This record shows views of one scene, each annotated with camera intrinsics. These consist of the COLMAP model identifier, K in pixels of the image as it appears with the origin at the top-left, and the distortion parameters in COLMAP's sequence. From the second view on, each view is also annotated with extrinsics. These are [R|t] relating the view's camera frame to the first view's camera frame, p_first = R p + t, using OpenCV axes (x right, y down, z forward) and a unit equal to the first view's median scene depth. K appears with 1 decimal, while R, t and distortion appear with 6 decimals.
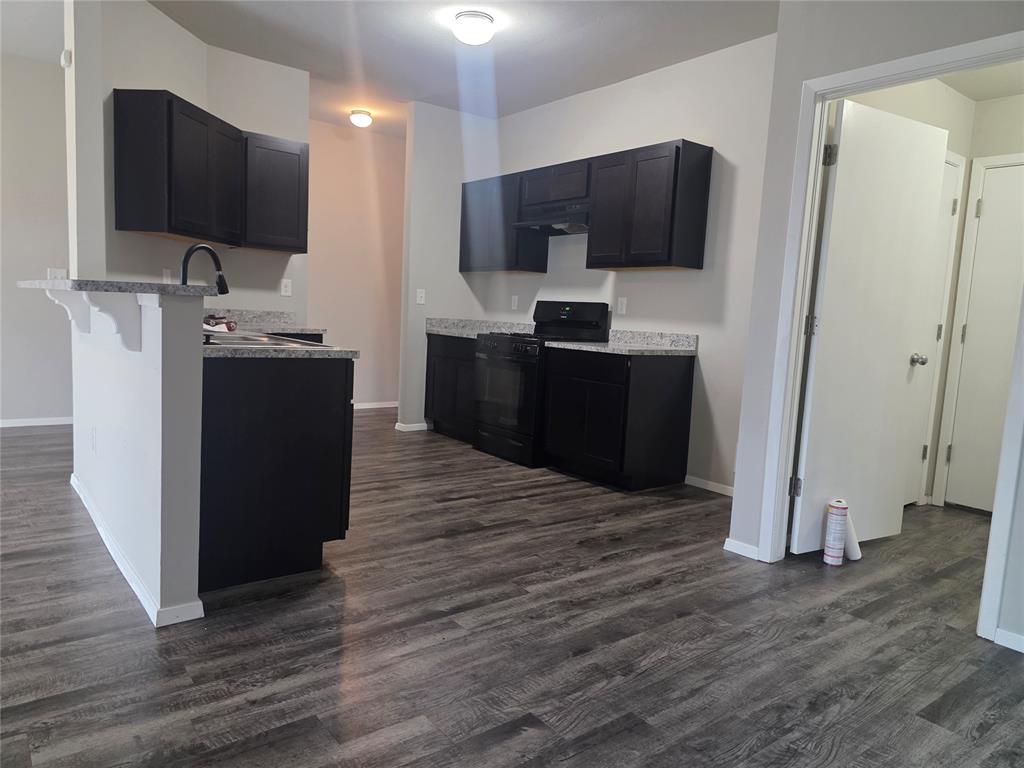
lens RADIAL K [[687.4, 0, 512.0], [0, 687.4, 384.0], [0, 0, 1]] dist [0.000399, -0.001546]
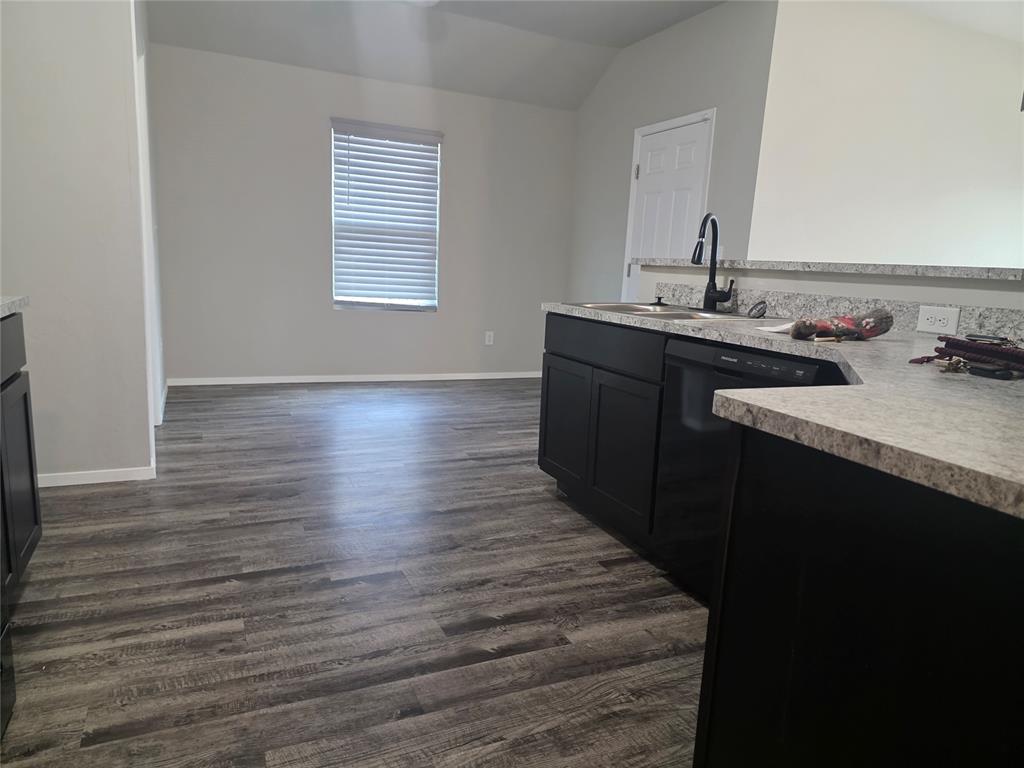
lens RADIAL K [[687.4, 0, 512.0], [0, 687.4, 384.0], [0, 0, 1]] dist [0.000399, -0.001546]
pose [[-0.965434, -0.145025, 0.216575, -0.333808], [-0.079049, 0.954690, 0.286910, -0.185536], [-0.248371, 0.259873, -0.933155, 1.604991]]
